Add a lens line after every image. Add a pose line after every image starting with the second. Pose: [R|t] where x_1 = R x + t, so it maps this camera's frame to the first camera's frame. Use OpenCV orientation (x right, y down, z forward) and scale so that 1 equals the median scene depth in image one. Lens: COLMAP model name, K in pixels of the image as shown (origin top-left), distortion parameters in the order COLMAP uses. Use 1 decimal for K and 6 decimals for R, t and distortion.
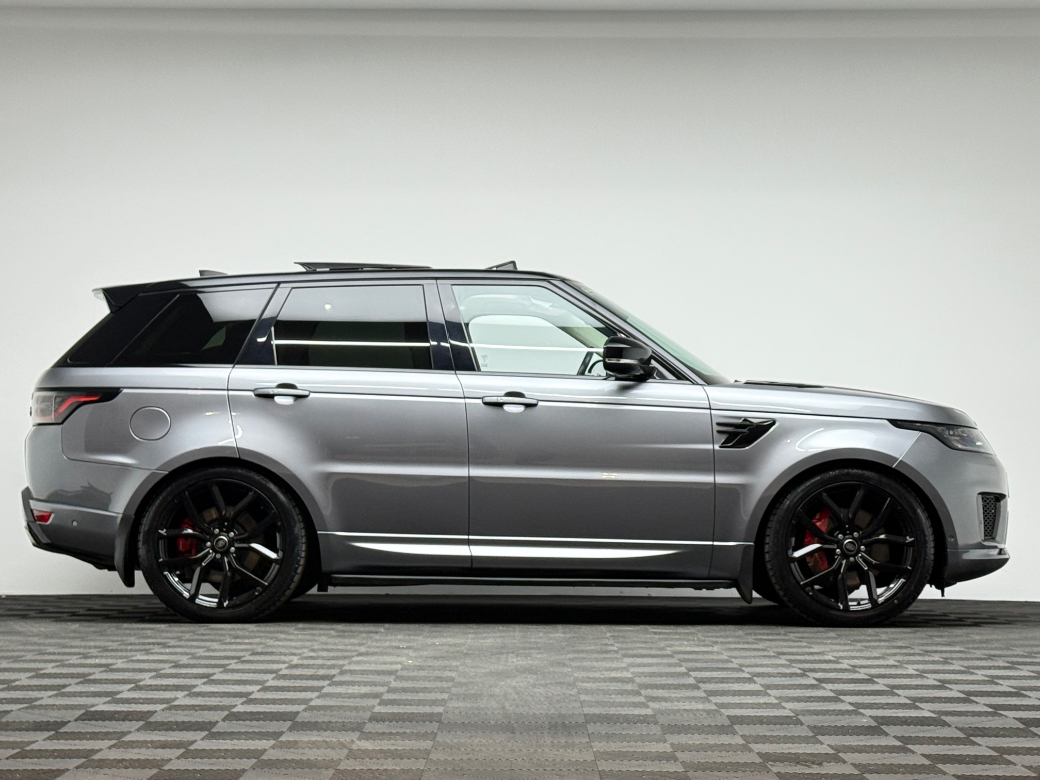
lens RADIAL K [[2173.7, 0, 522.4], [0, 2173.7, 389.3], [0, 0, 1]] dist [0.054784, 0.000000]
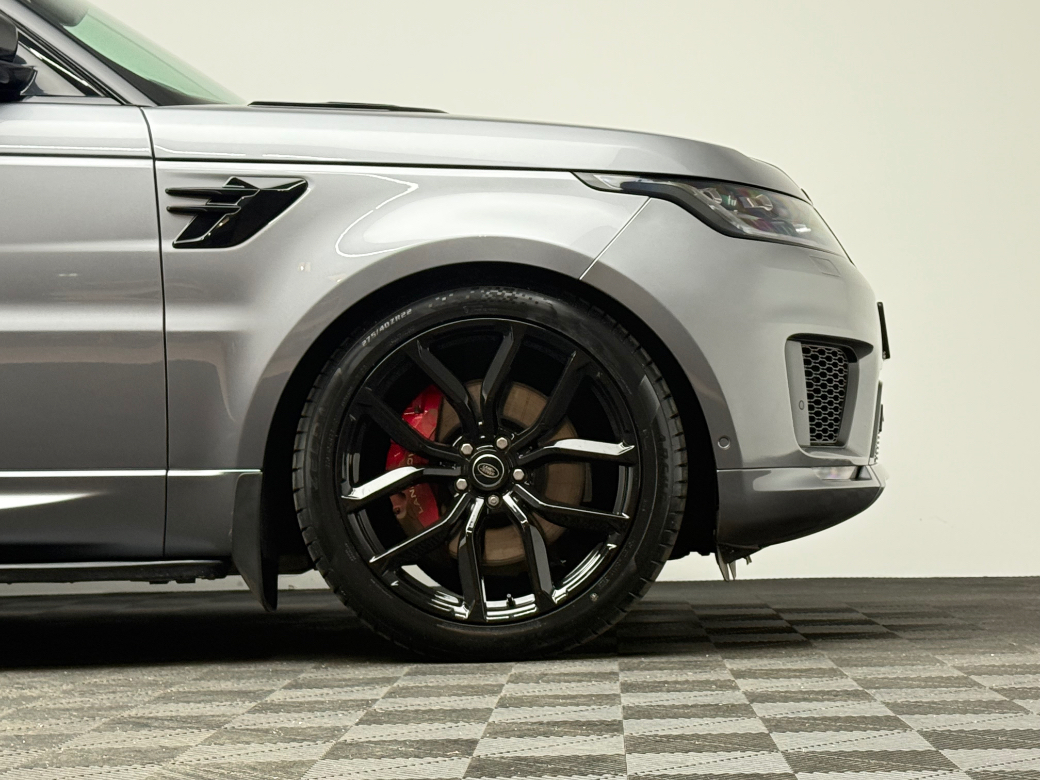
lens RADIAL K [[2173.7, 0, 517.3], [0, 2173.7, 393.1], [0, 0, 1]] dist [0.054784, 0.000000]
pose [[0.999167, -0.031637, -0.025768, 0.166488], [0.032186, 0.999258, 0.021163, 0.048071], [0.025079, -0.021975, 0.999444, 0.572855]]
